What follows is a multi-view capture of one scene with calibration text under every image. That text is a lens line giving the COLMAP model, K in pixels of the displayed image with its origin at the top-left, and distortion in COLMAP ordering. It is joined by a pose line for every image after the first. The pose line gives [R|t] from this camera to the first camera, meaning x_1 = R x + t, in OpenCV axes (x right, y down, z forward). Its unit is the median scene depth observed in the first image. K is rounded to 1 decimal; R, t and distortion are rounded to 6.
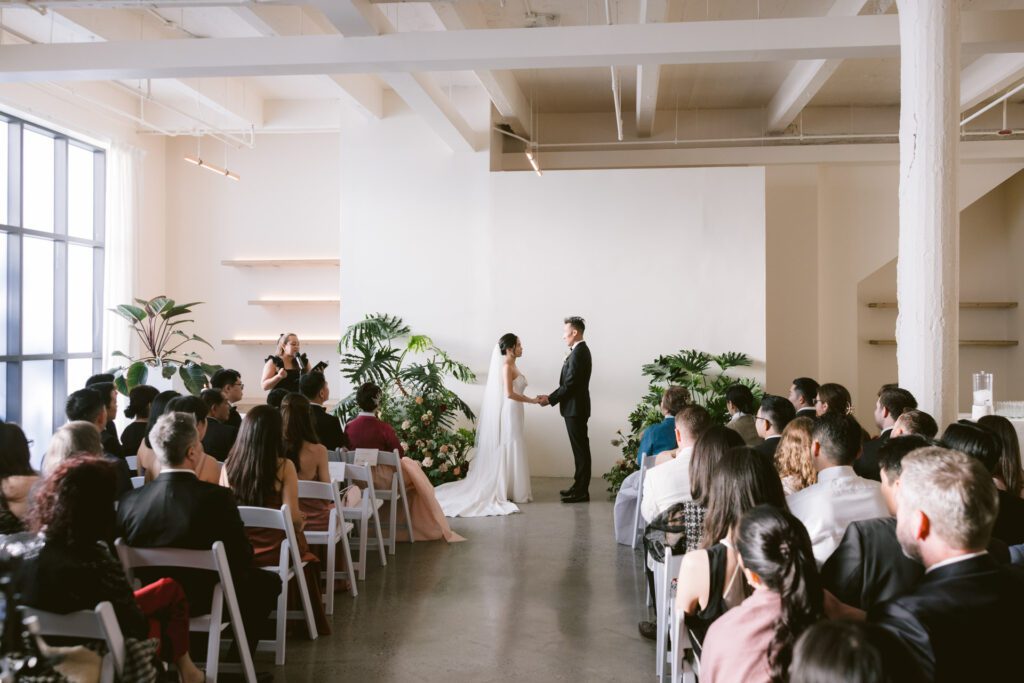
lens RADIAL K [[842.6, 0, 512.0], [0, 842.6, 341.5], [0, 0, 1]] dist [0.007768, 0.001994]
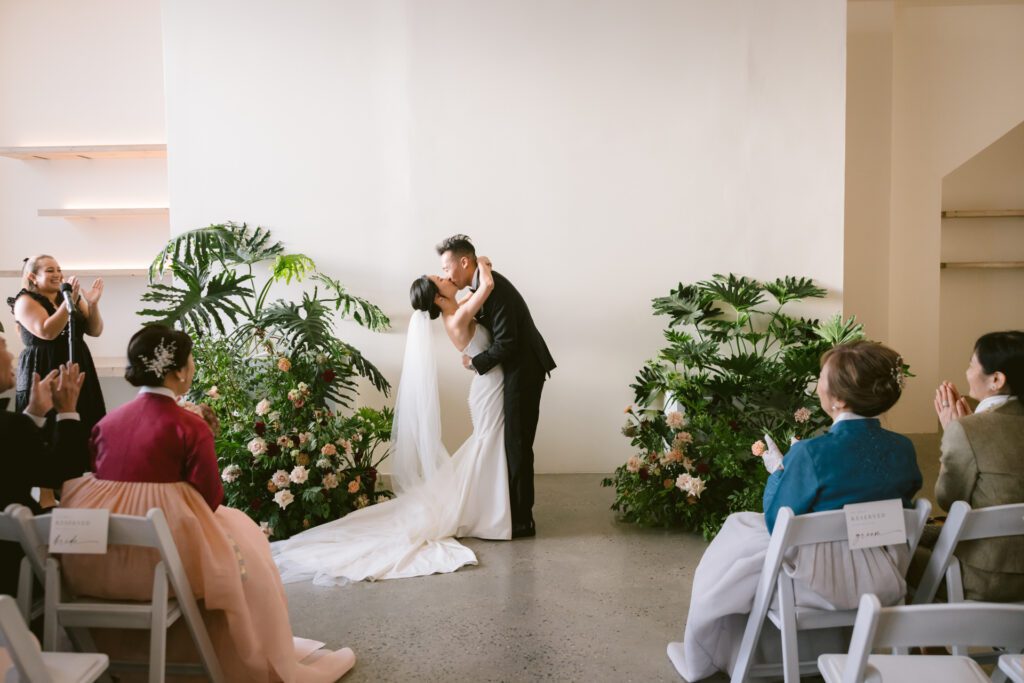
lens RADIAL K [[842.6, 0, 512.0], [0, 842.6, 341.5], [0, 0, 1]] dist [0.007768, 0.001994]
pose [[0.997068, -0.017539, 0.074486, 0.000372], [0.012552, 0.997681, 0.066897, 0.016817], [-0.075487, -0.065766, 0.994976, 0.386334]]
